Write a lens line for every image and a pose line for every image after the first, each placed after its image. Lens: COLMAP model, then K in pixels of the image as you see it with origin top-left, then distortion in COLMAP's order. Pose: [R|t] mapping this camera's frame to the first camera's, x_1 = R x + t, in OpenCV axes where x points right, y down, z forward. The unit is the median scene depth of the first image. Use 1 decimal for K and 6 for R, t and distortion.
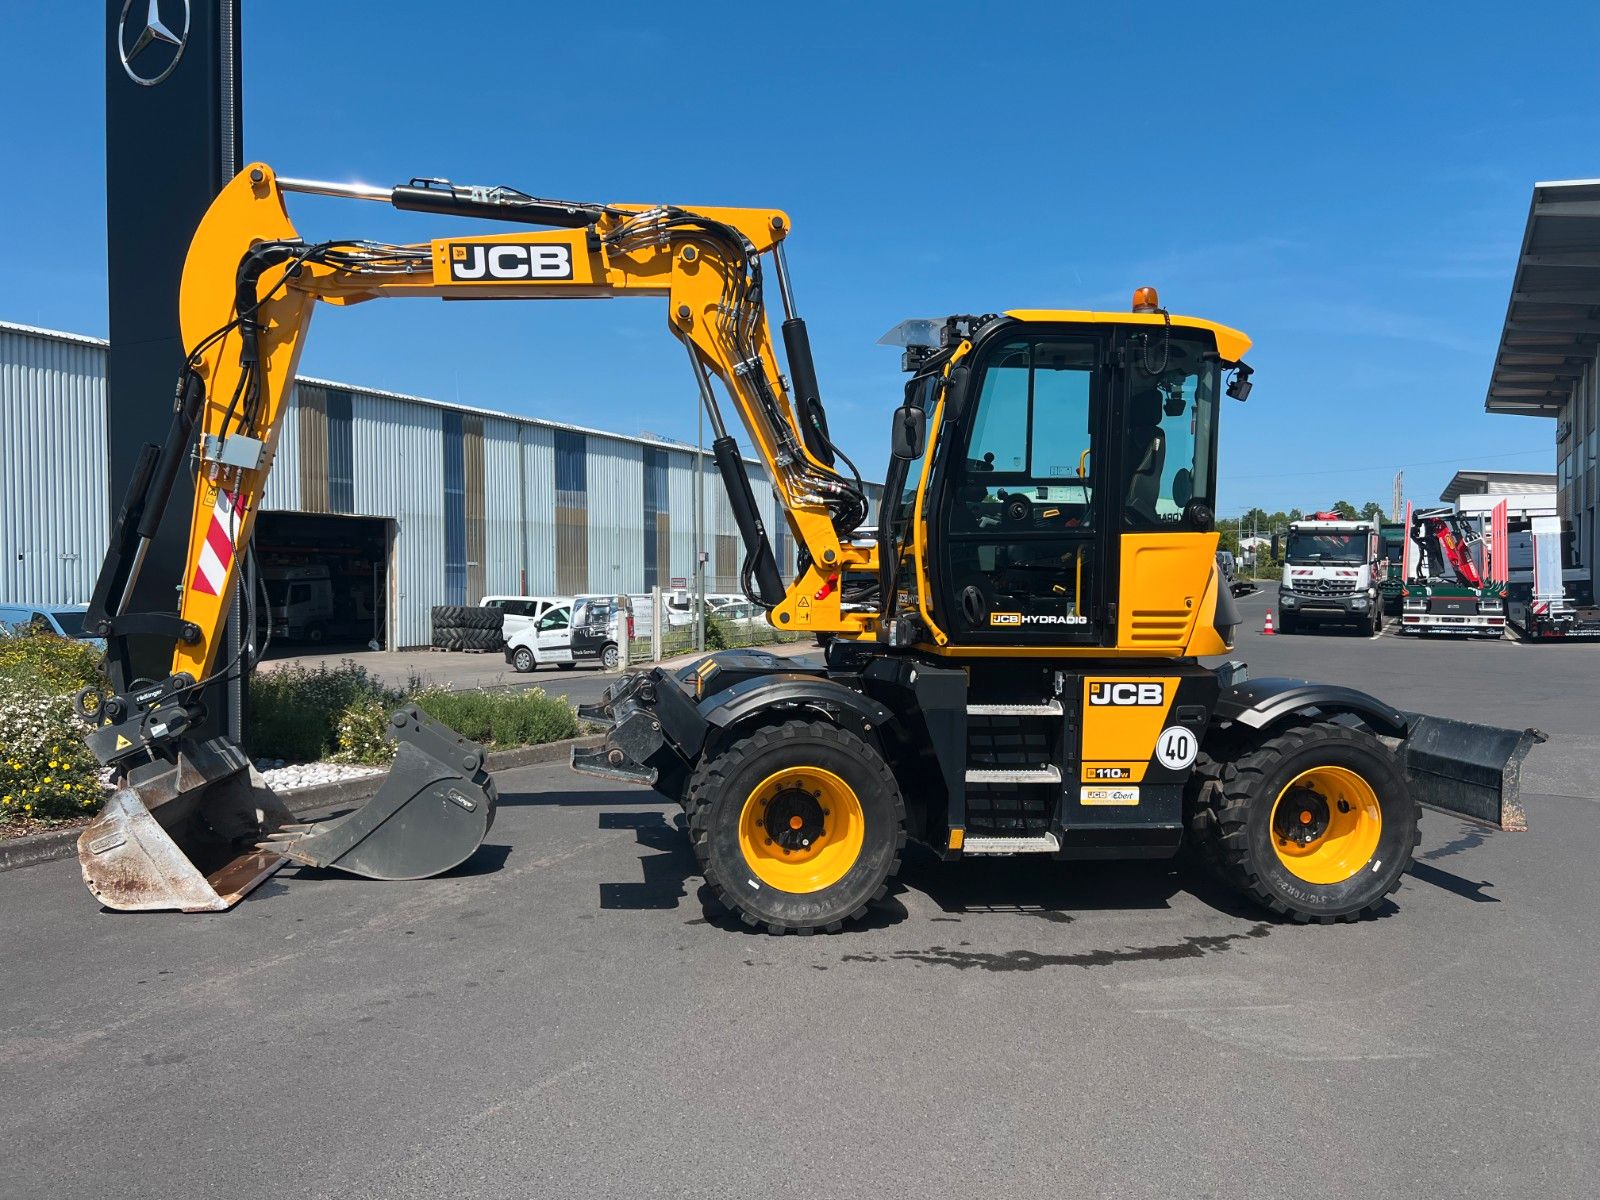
lens RADIAL K [[1200.5, 0, 792.4], [0, 1200.5, 603.4], [0, 0, 1]] dist [0.071129, -0.095772]
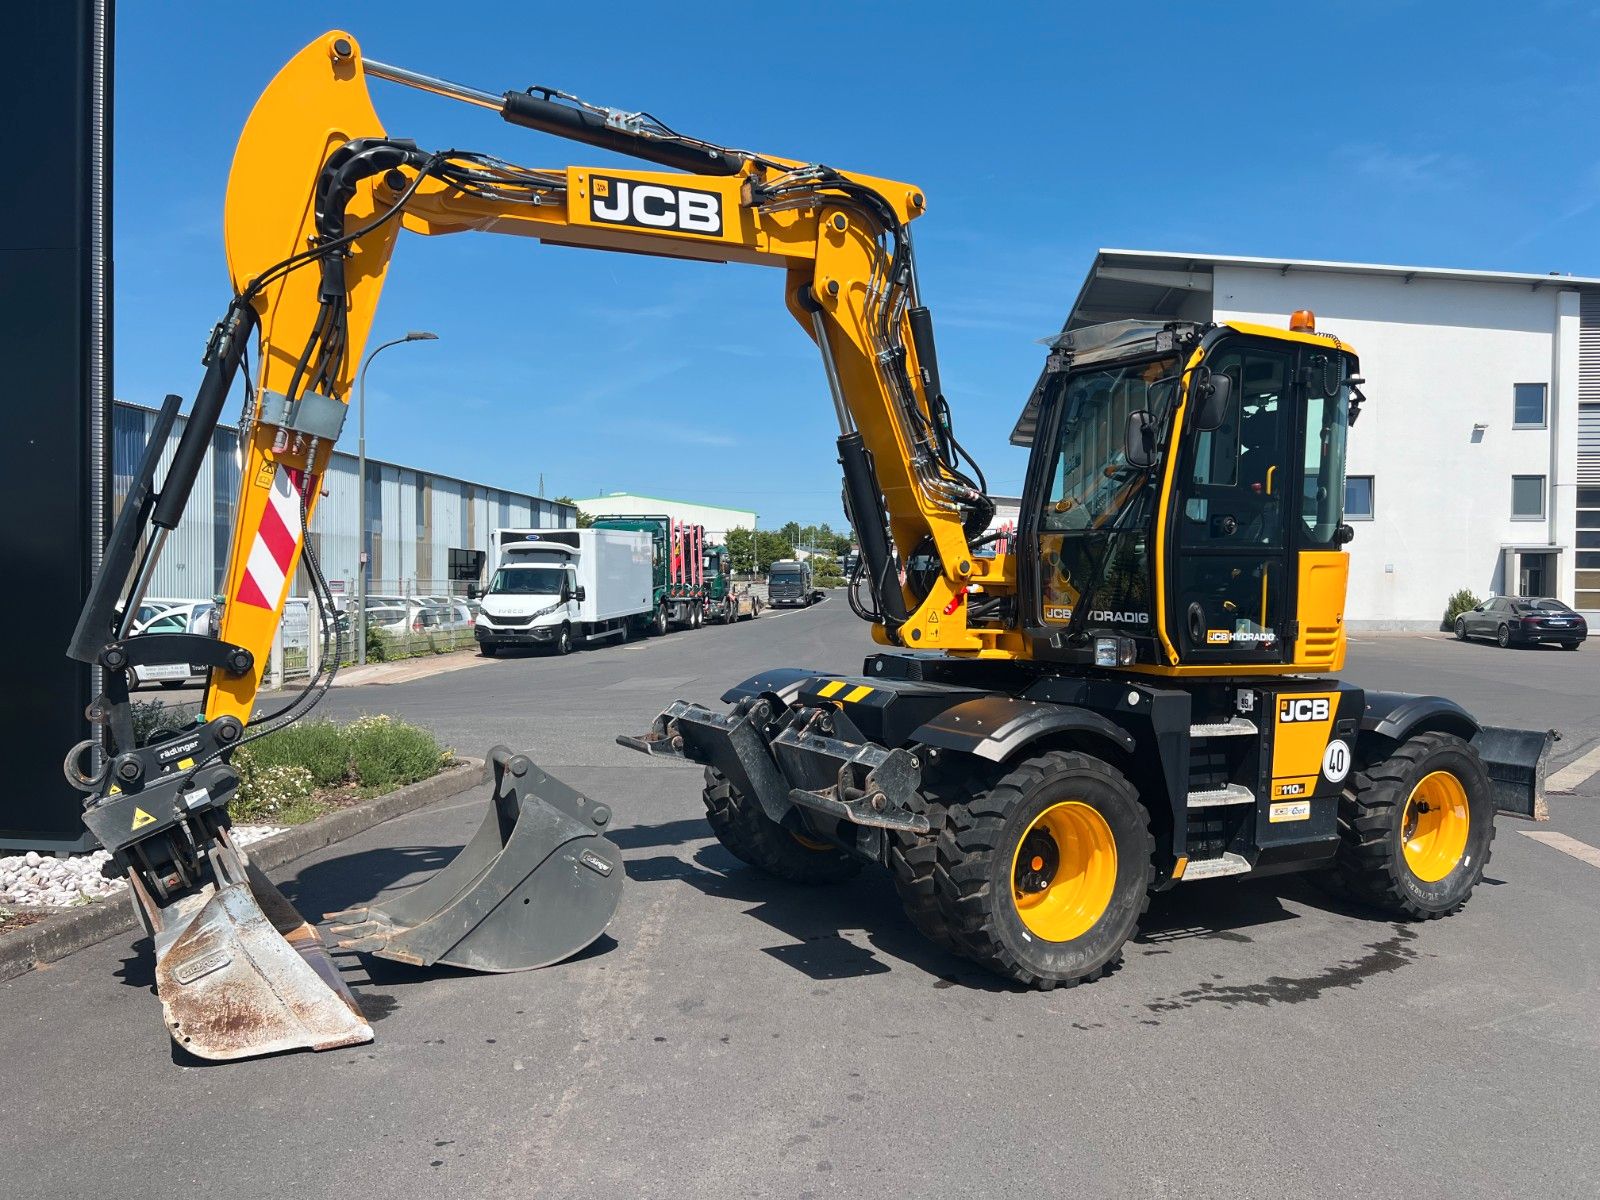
lens RADIAL K [[1201.7, 0, 806.8], [0, 1201.7, 602.9], [0, 0, 1]] dist [0.054866, -0.069220]
pose [[0.926341, 0.004470, 0.376660, -0.450292], [-0.002822, 0.999984, -0.004927, -0.007779], [-0.376676, 0.003502, 0.926338, 0.199342]]
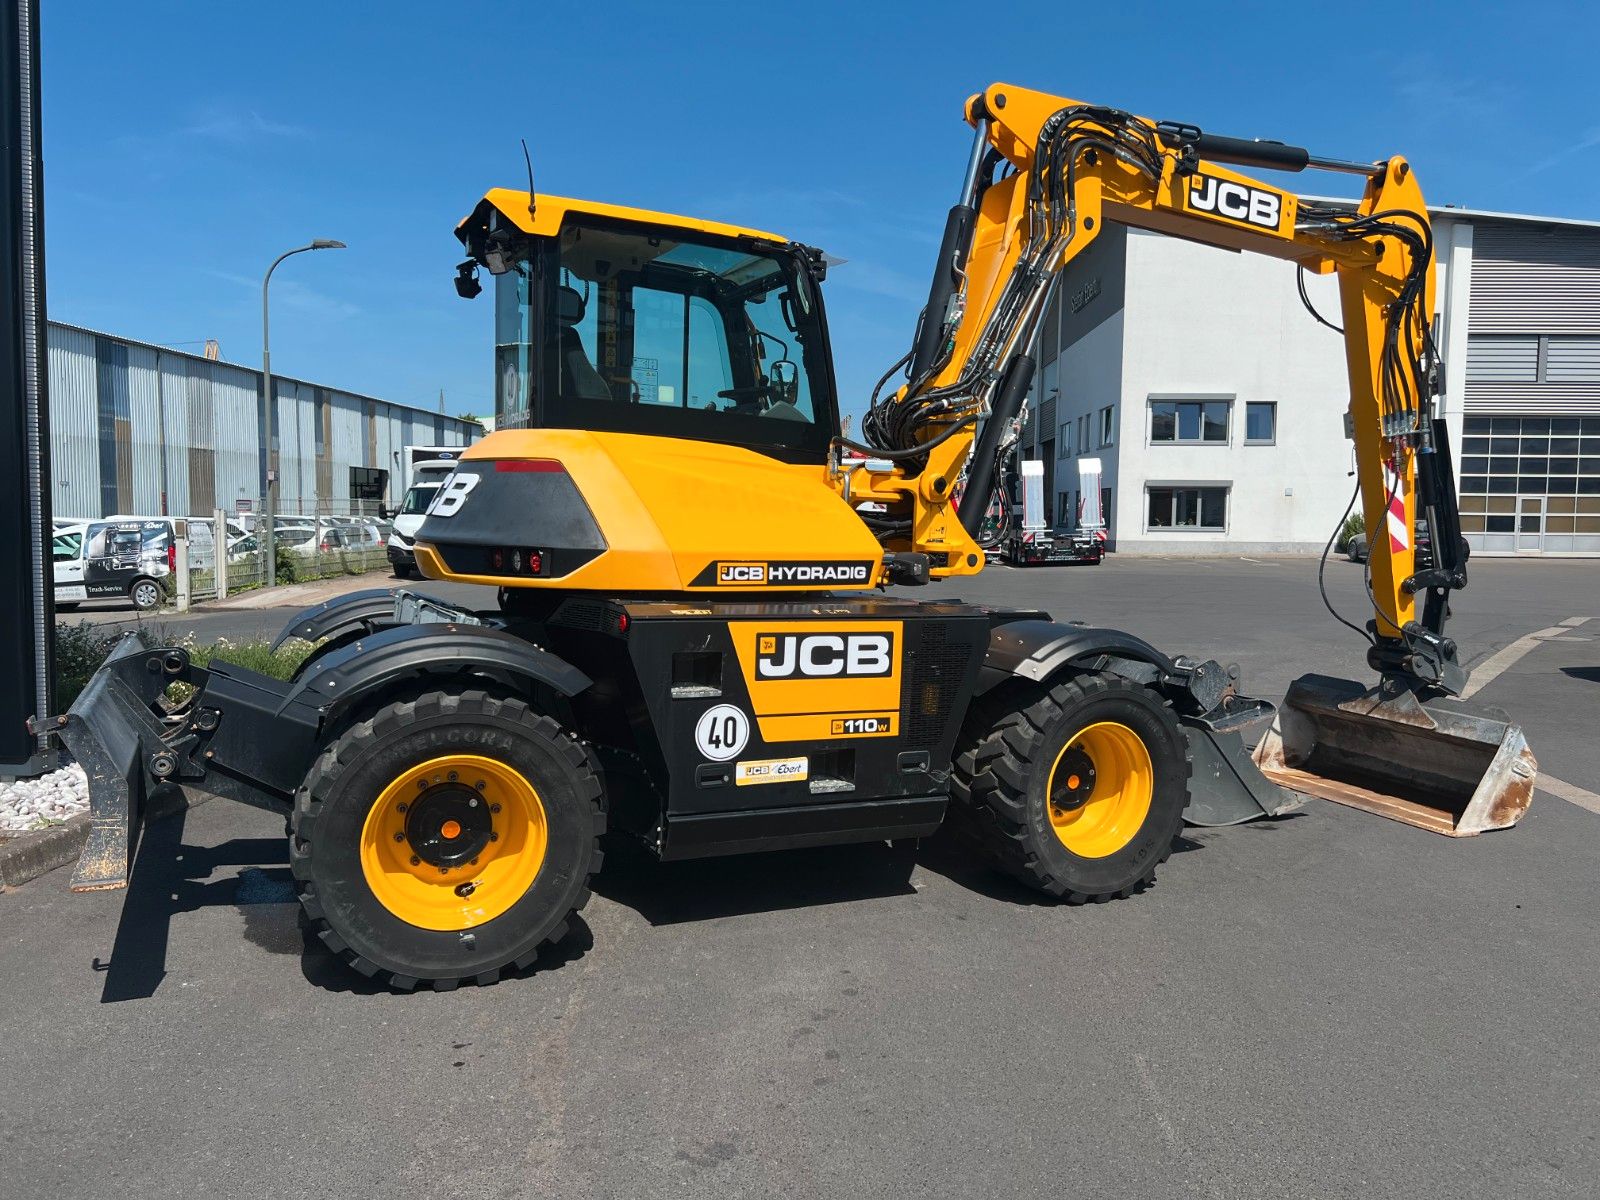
lens RADIAL K [[1200.0, 0, 809.0], [0, 1200.0, 586.5], [0, 0, 1]] dist [0.106752, -0.153718]
pose [[0.895237, -0.016255, 0.445294, -0.498884], [-0.004695, 0.998935, 0.045903, -0.006345], [-0.445566, -0.043185, 0.894207, 0.199537]]
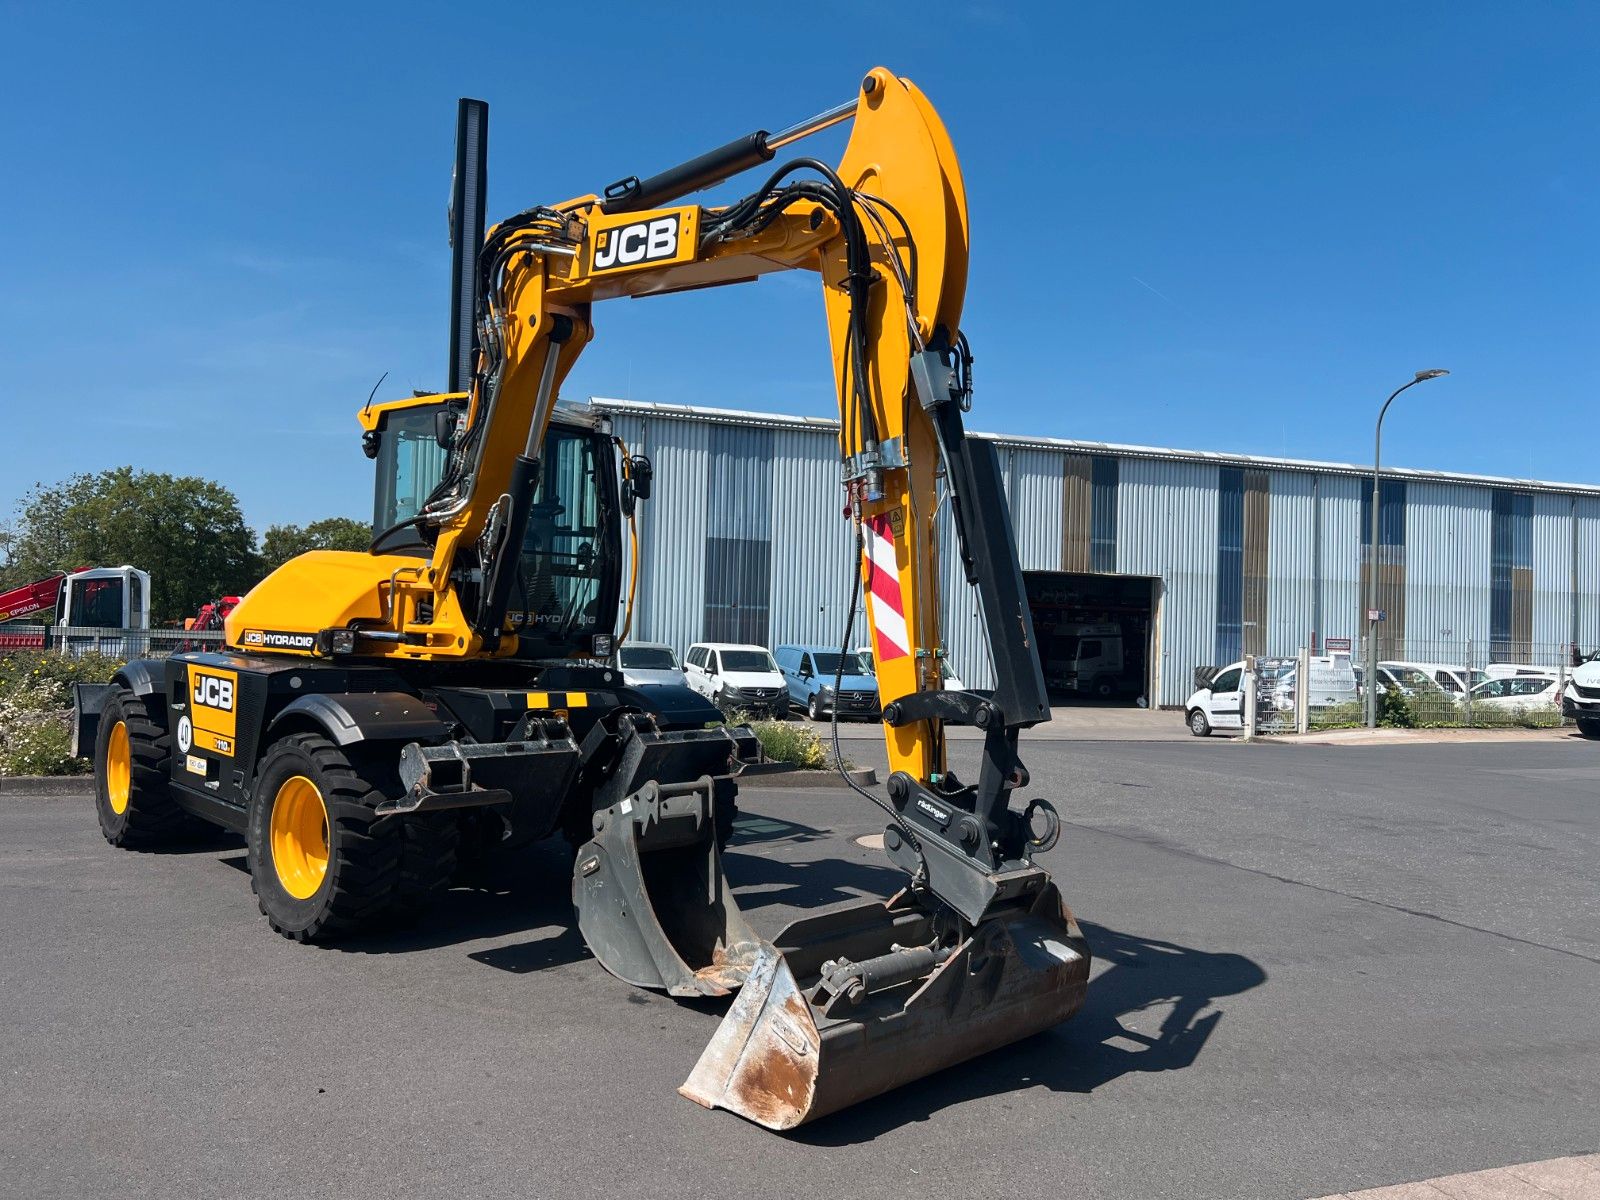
lens RADIAL K [[1195.4, 0, 800.0], [0, 1195.4, 600.0], [0, 0, 1]] dist [0.078014, -0.103447]
pose [[0.720865, 0.005139, -0.693056, 0.940446], [-0.044247, 0.998274, -0.038621, 0.005724], [0.691662, 0.058507, 0.719848, 0.425335]]
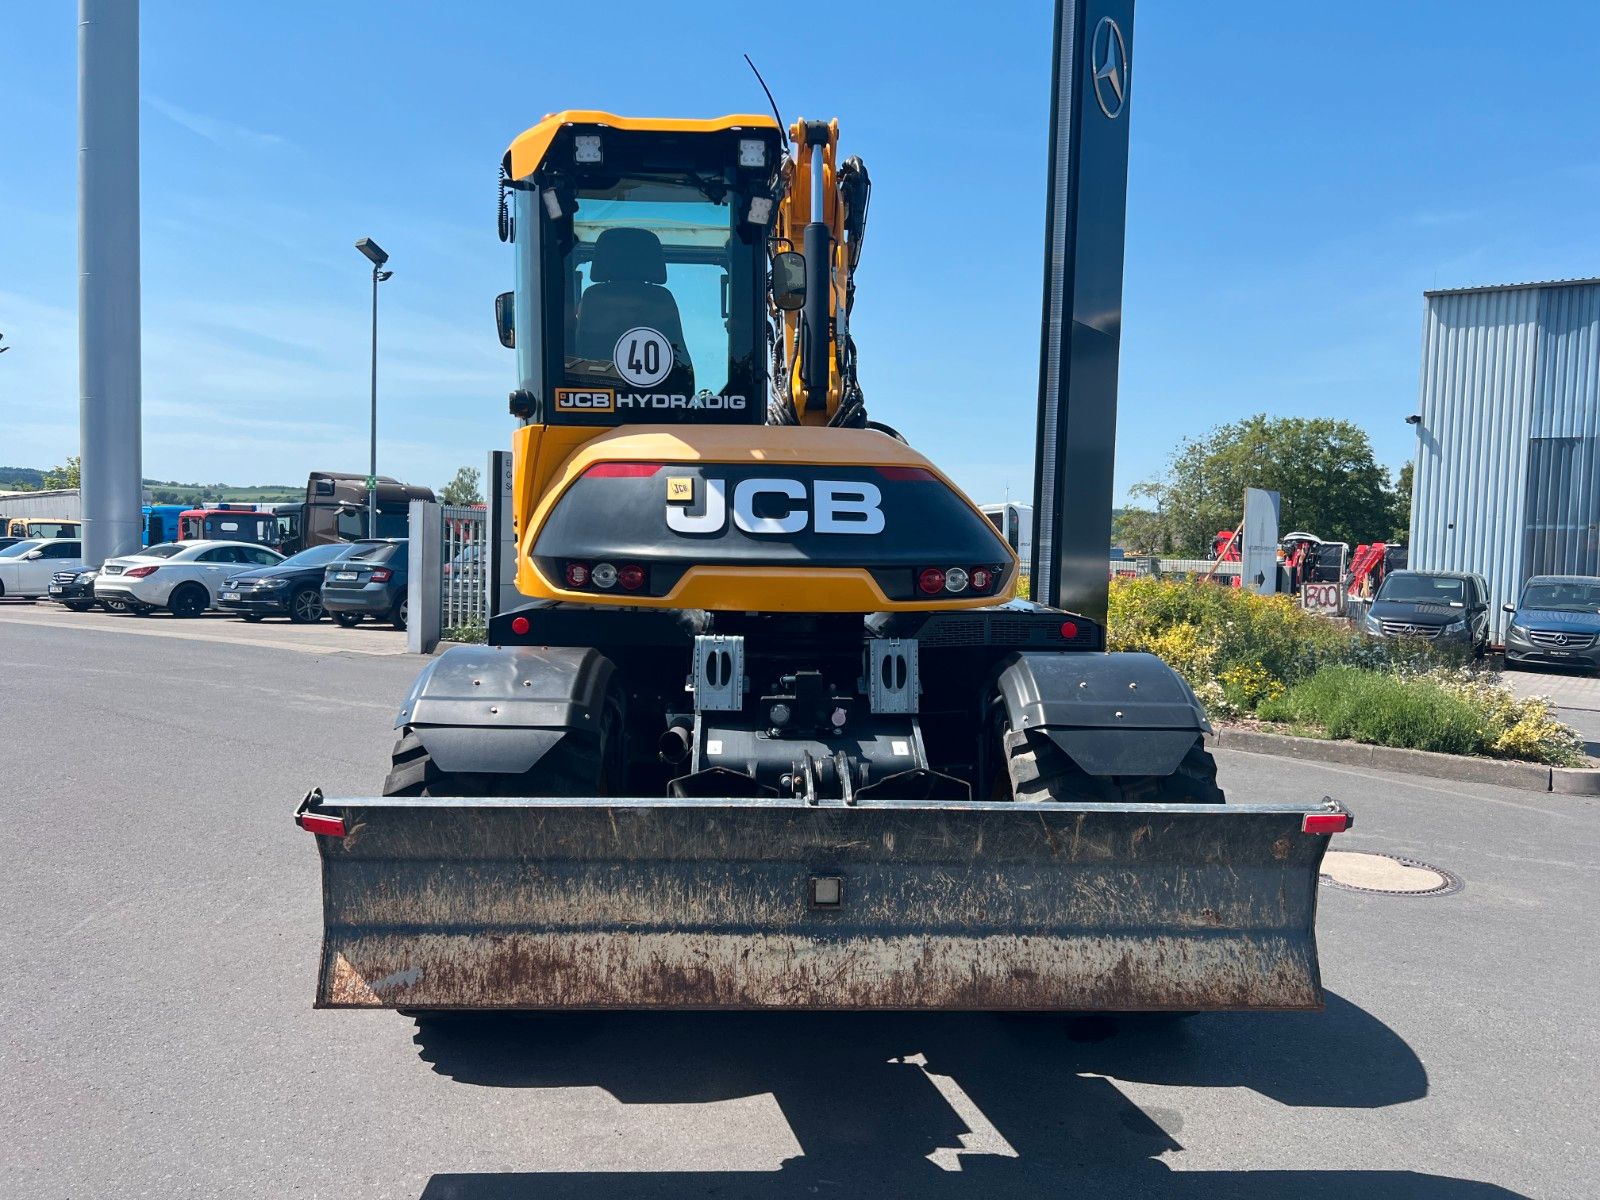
lens RADIAL K [[1200.5, 0, 792.4], [0, 1200.5, 603.4], [0, 0, 1]] dist [0.071129, -0.095772]
pose [[-0.121049, 0.050172, -0.991378, 1.001412], [-0.046069, 0.997362, 0.056100, -0.000165], [0.991577, 0.052463, -0.118418, 1.201134]]
